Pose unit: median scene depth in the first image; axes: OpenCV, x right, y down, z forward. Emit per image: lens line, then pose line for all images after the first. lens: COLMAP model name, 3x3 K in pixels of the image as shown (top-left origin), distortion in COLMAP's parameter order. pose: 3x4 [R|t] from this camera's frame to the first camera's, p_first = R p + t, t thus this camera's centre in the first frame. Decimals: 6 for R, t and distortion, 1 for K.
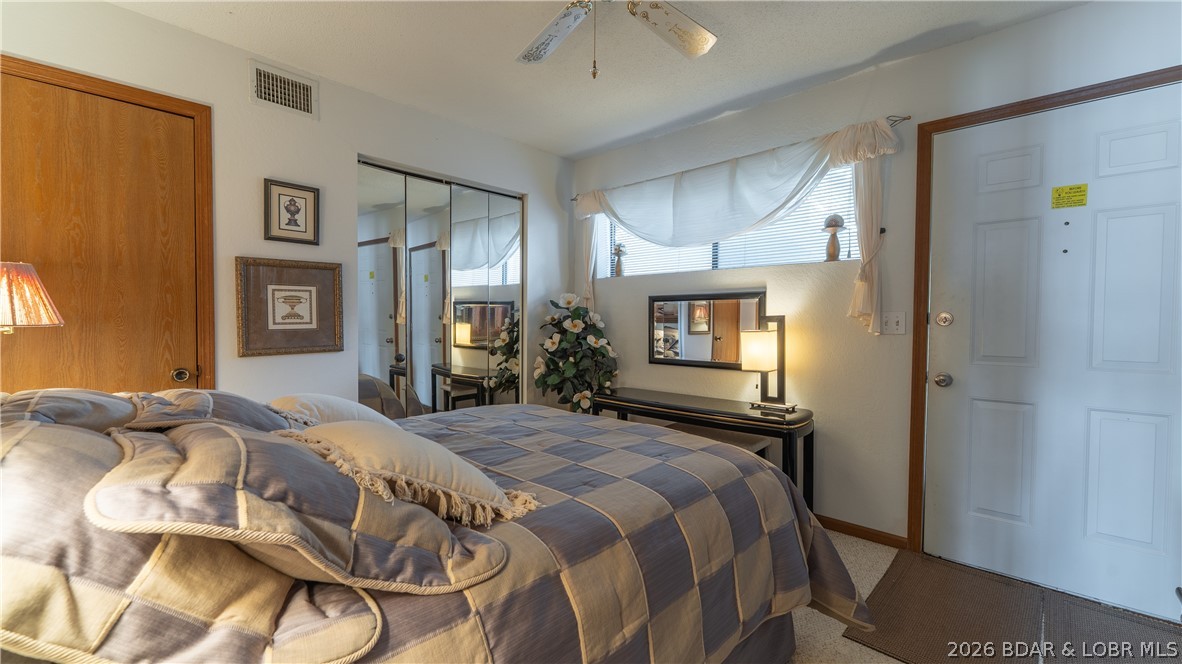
lens RADIAL K [[490.1, 0, 589.6], [0, 490.1, 328.2], [0, 0, 1]] dist [-0.022529, 0.000588]
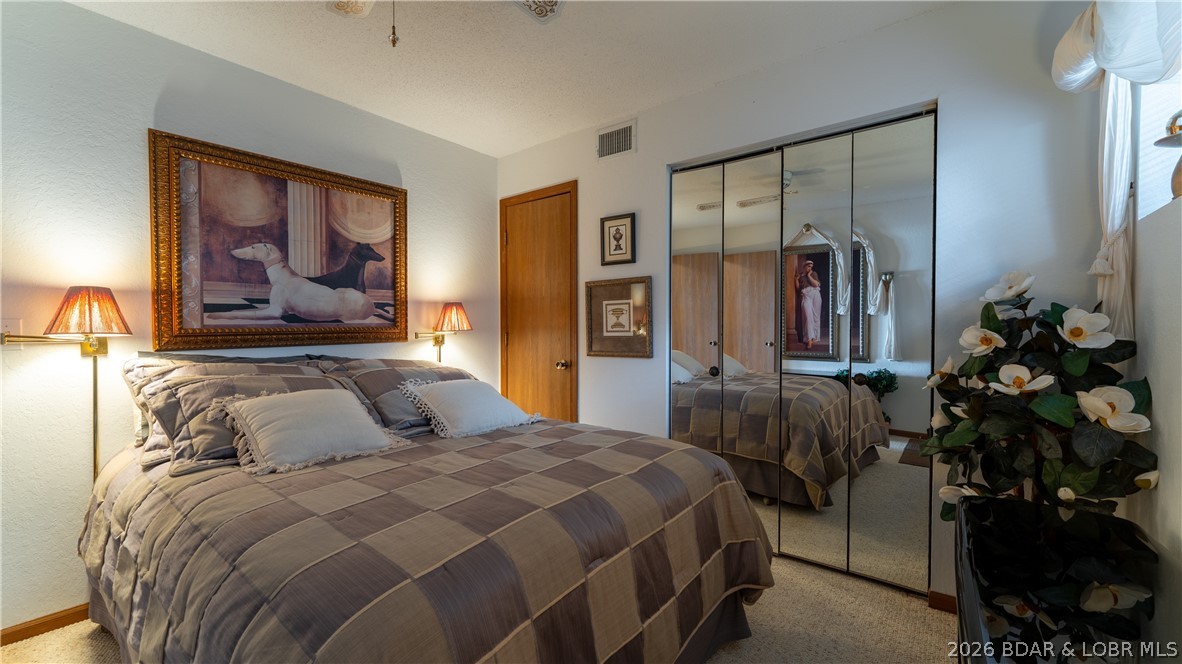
lens RADIAL K [[468.6, 0, 588.7], [0, 468.6, 335.0], [0, 0, 1]] dist [-0.000383, 0.000008]
pose [[0.060124, 0.006866, -0.998167, 0.545251], [-0.023638, 0.999706, 0.005453, -0.005553], [0.997911, 0.023267, 0.060269, 0.862751]]
